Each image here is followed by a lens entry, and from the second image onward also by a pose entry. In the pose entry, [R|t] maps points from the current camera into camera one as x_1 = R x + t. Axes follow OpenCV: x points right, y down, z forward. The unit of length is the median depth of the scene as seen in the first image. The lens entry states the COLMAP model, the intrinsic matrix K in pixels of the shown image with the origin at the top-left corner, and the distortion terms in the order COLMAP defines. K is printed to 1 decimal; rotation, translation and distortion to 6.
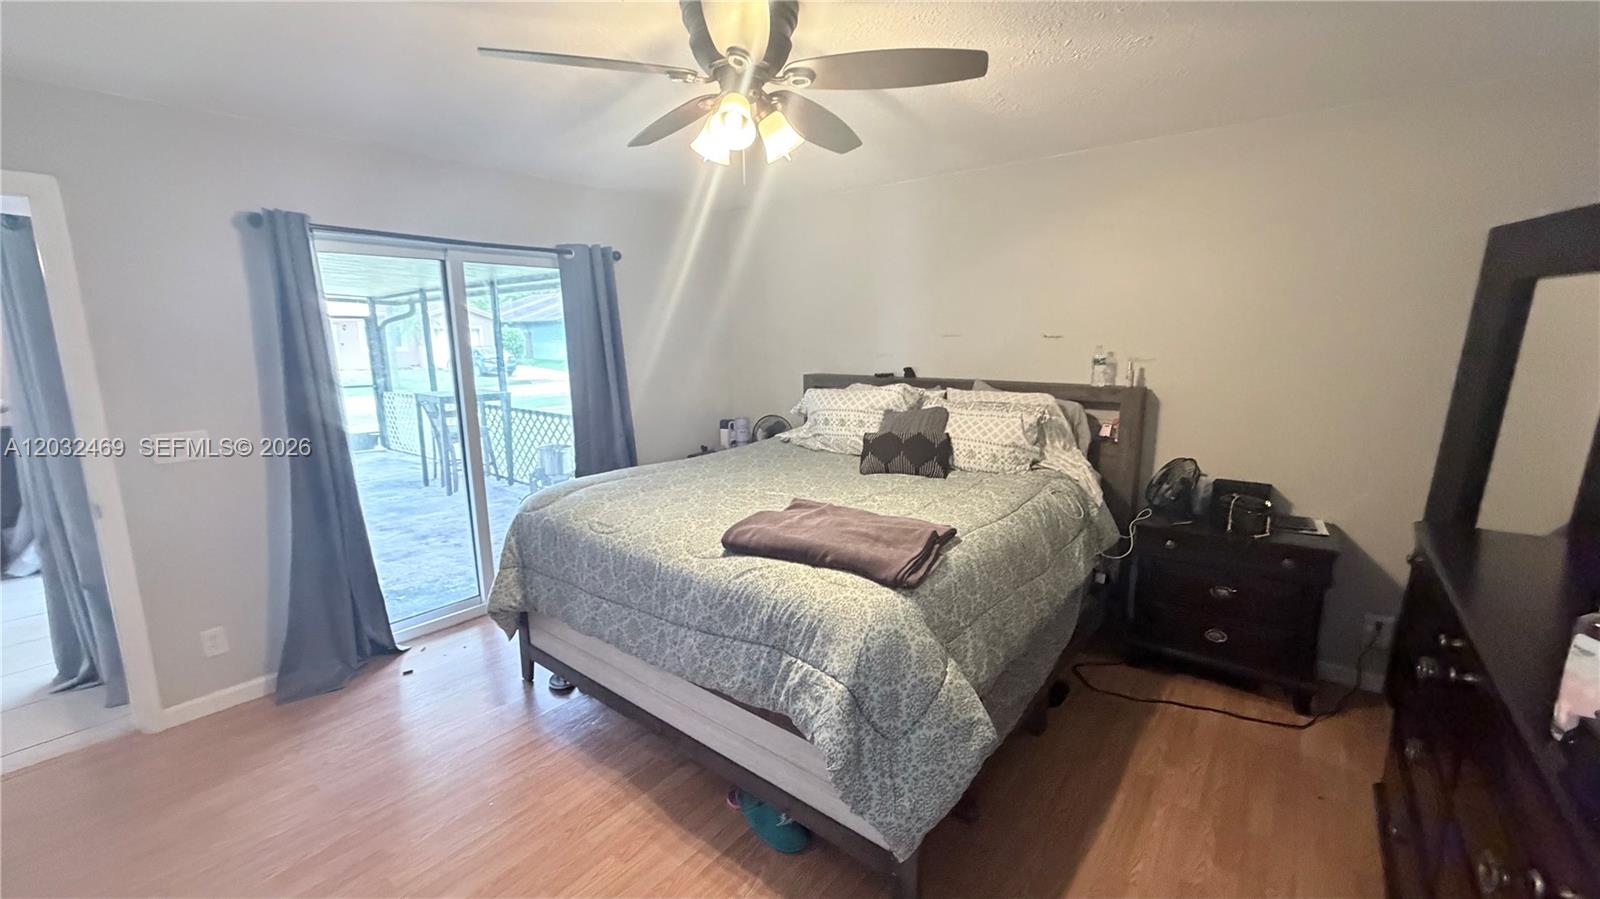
lens RADIAL K [[637.0, 0, 802.5], [0, 637.0, 444.5], [0, 0, 1]] dist [-0.000112, -0.000106]
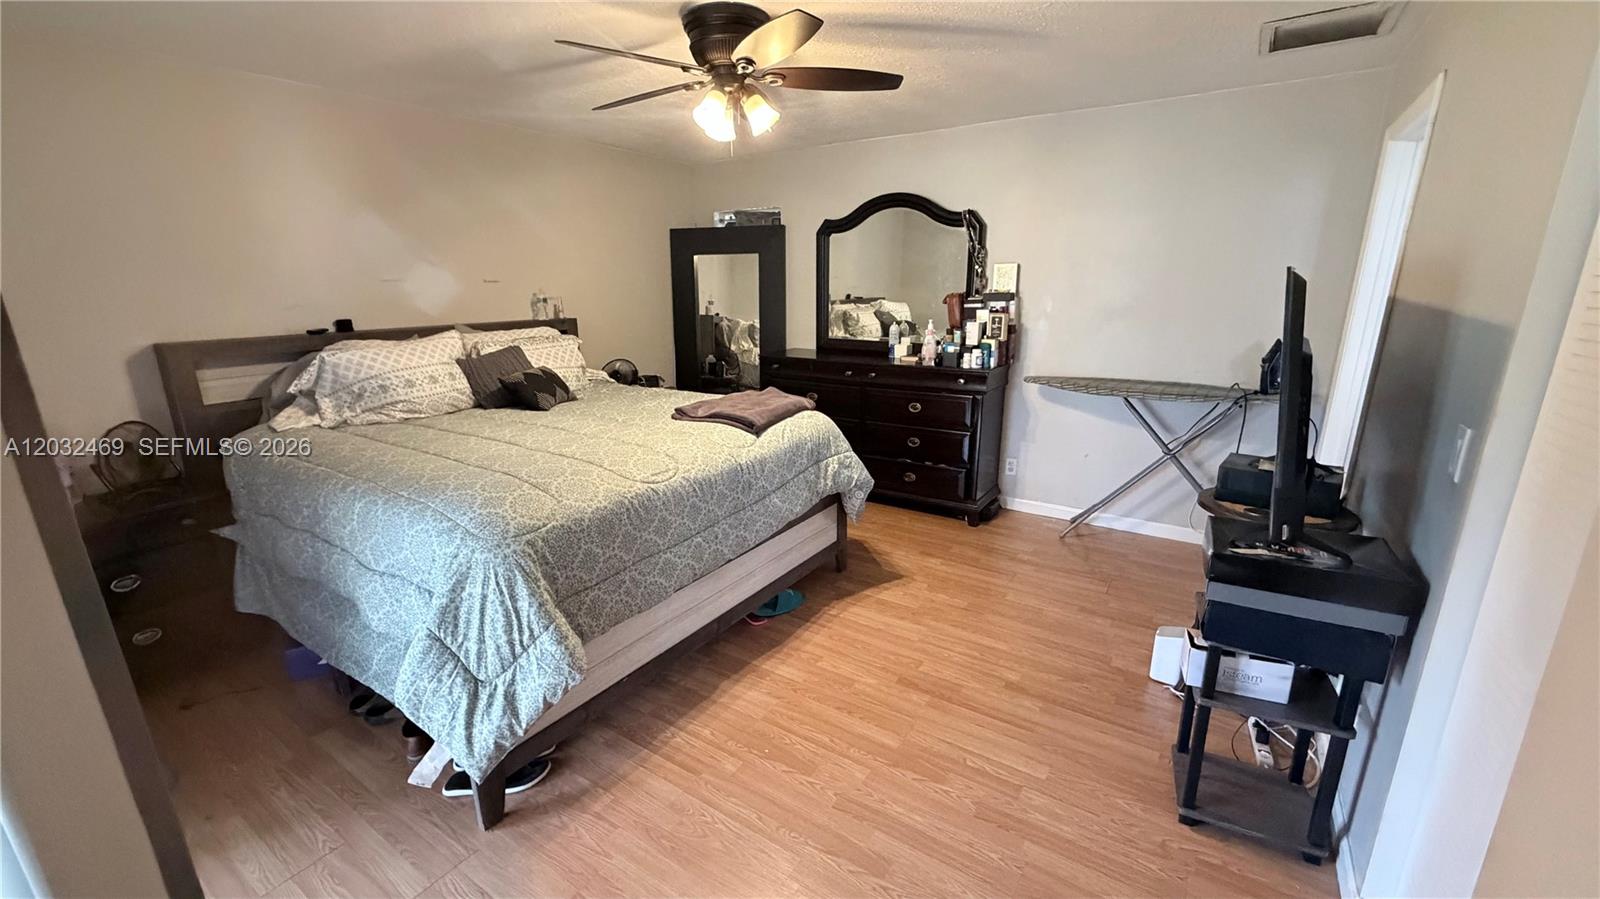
lens RADIAL K [[637.0, 0, 799.5], [0, 637.0, 447.5], [0, 0, 1]] dist [-0.000112, -0.000106]
pose [[-0.086298, -0.241841, 0.966471, -1.190856], [0.182266, 0.949885, 0.253965, -0.107565], [-0.979455, 0.198072, -0.037894, 0.800918]]
